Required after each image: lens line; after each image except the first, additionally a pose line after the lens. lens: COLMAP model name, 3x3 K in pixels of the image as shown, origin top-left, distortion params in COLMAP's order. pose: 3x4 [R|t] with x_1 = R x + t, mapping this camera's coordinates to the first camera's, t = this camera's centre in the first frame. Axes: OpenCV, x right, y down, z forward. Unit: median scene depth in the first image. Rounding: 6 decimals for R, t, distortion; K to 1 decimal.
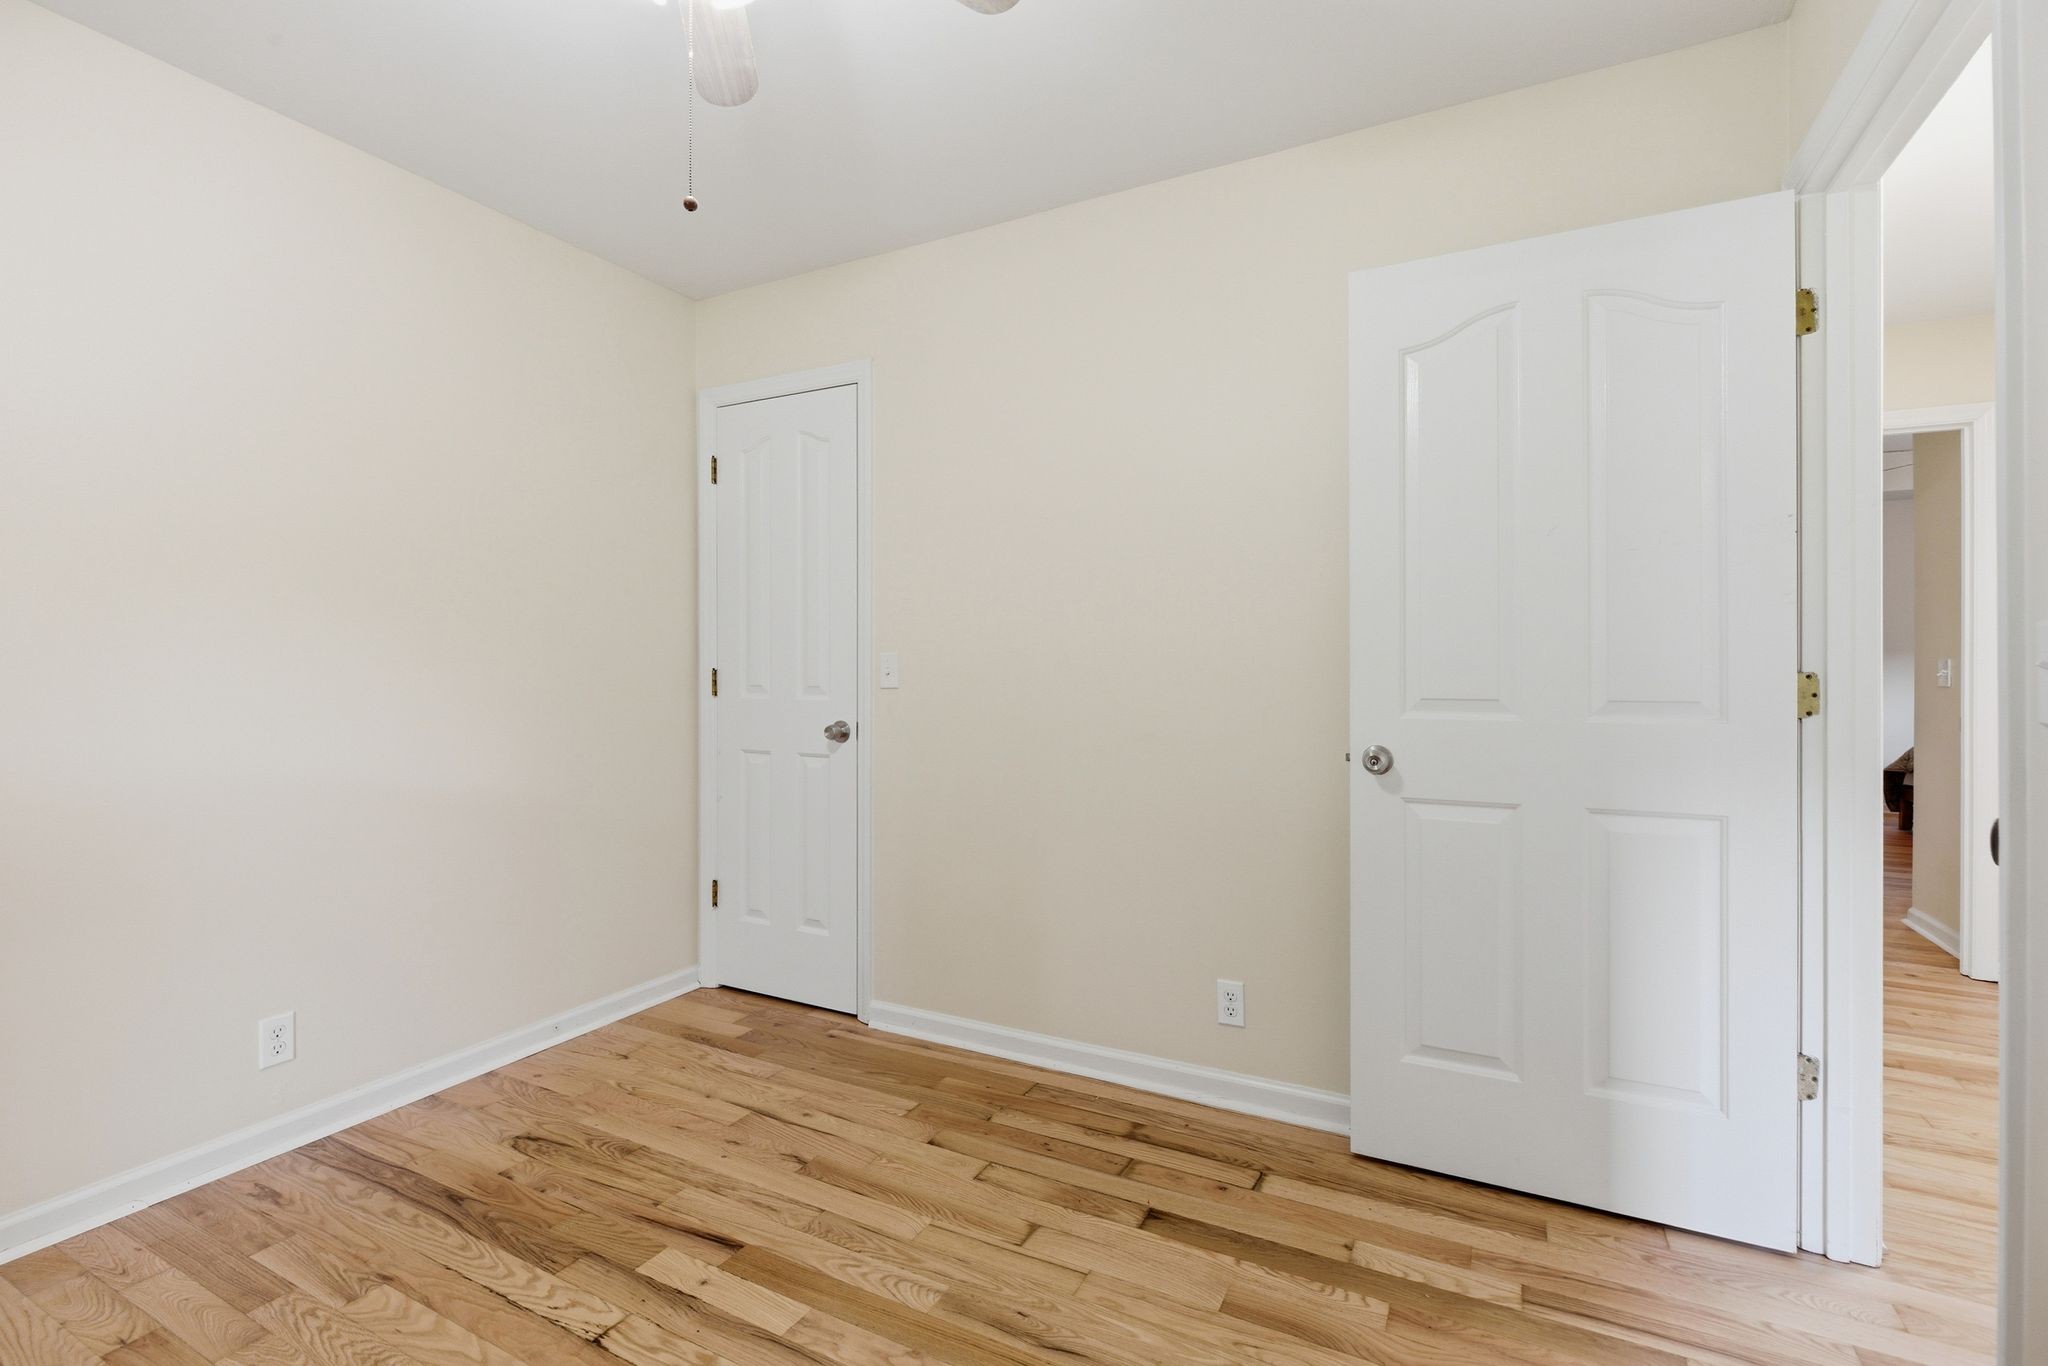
lens RADIAL K [[938.6, 0, 1001.5], [0, 938.6, 676.0], [0, 0, 1]] dist [-0.004477, 0.000982]
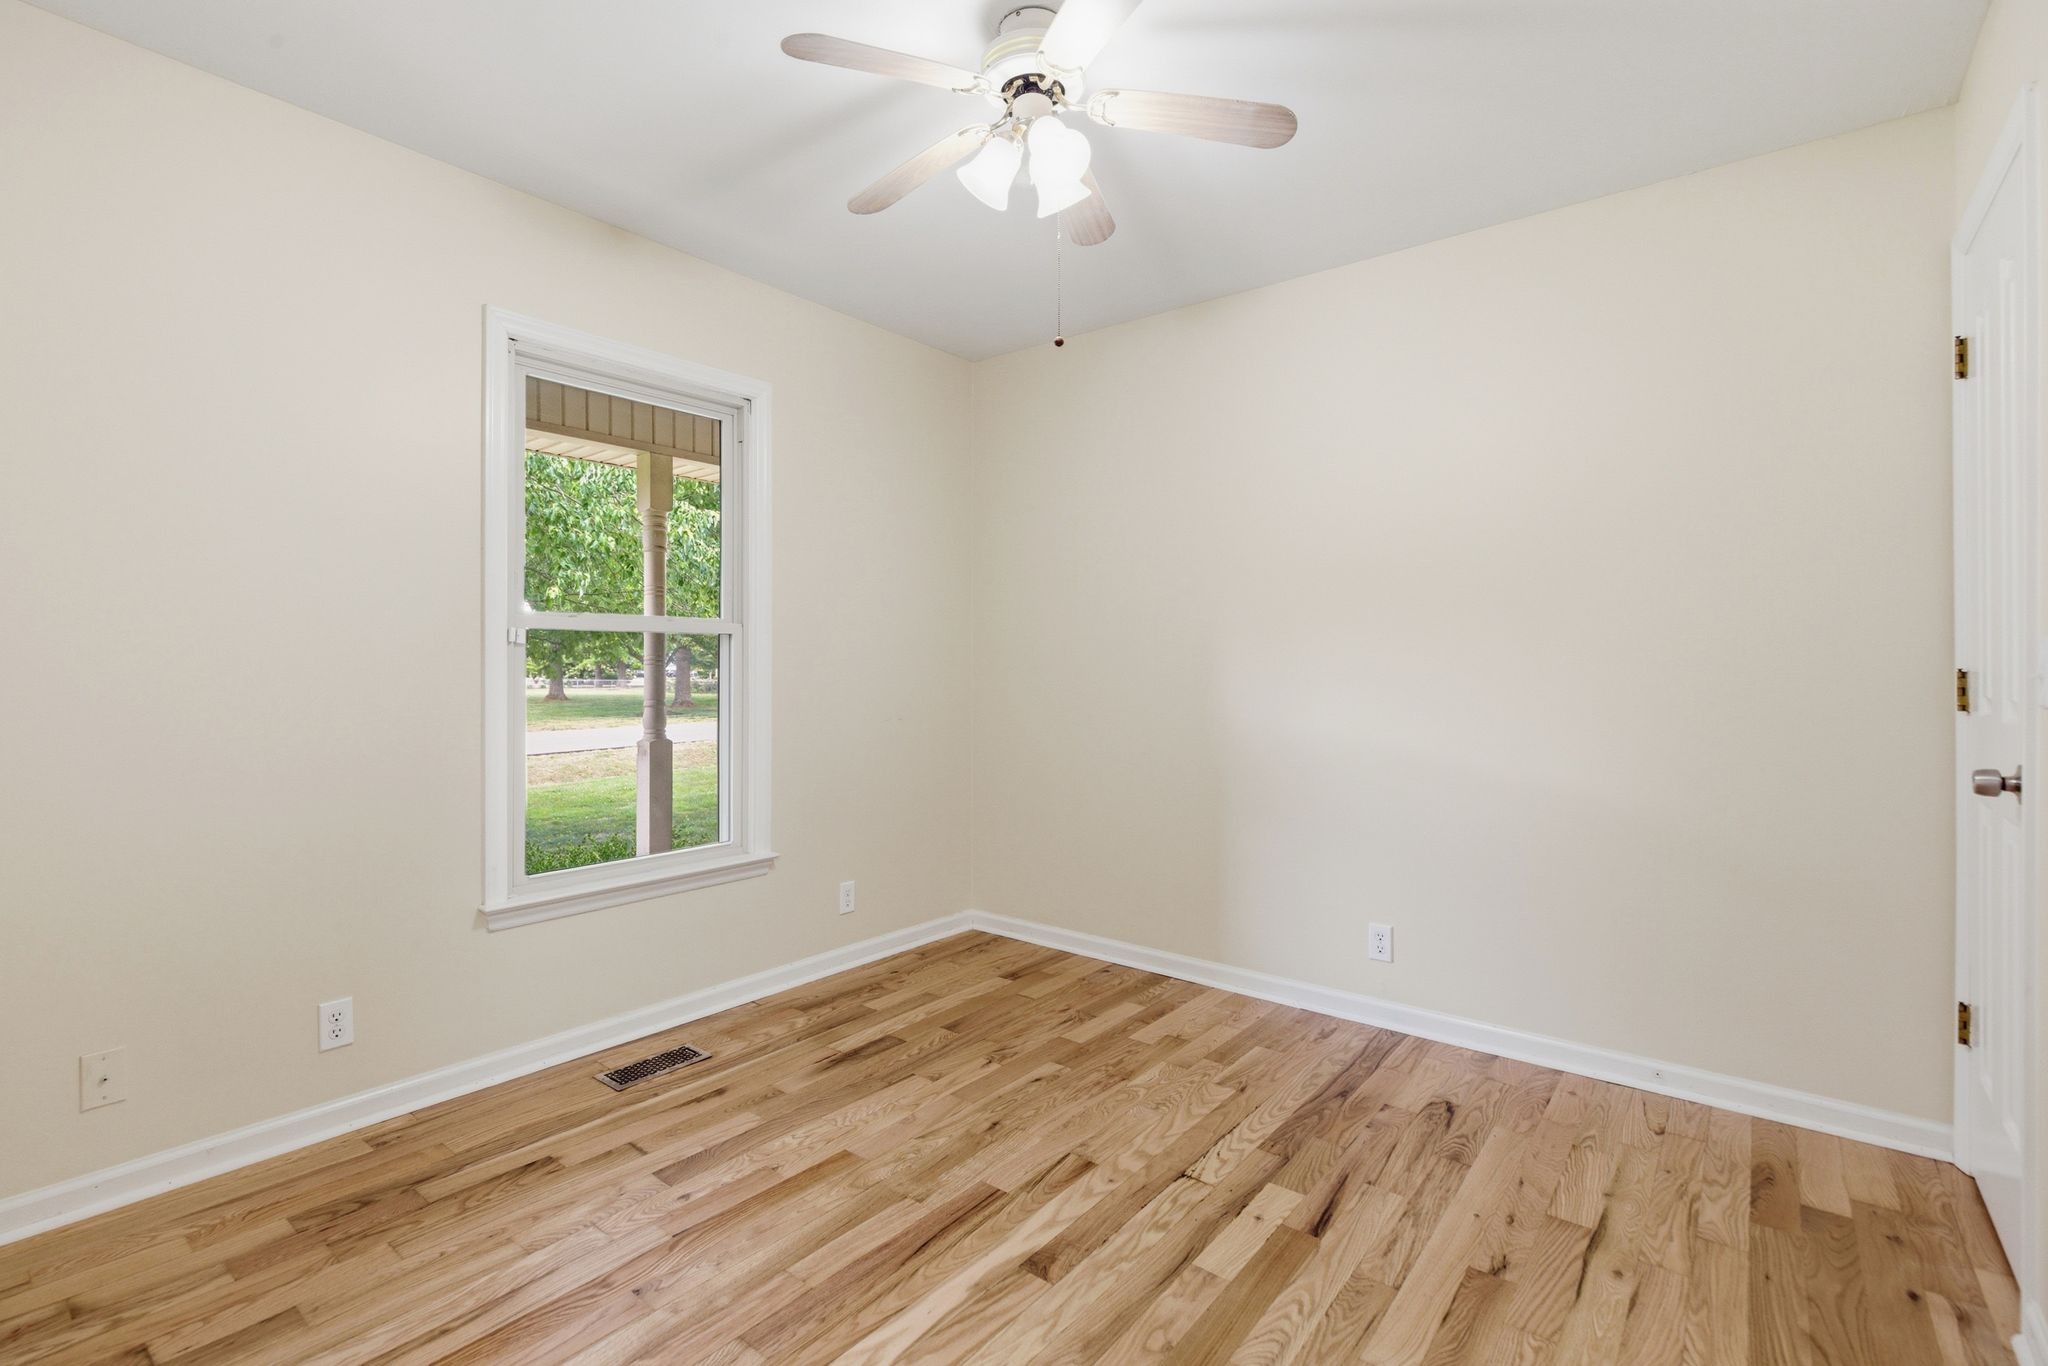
lens RADIAL K [[938.6, 0, 1001.5], [0, 938.6, 676.0], [0, 0, 1]] dist [-0.004477, 0.000982]
pose [[-0.198668, 0.005113, -0.980053, 0.697595], [-0.010732, 0.999915, 0.007392, -0.000978], [0.980008, 0.011986, -0.198597, 0.767914]]
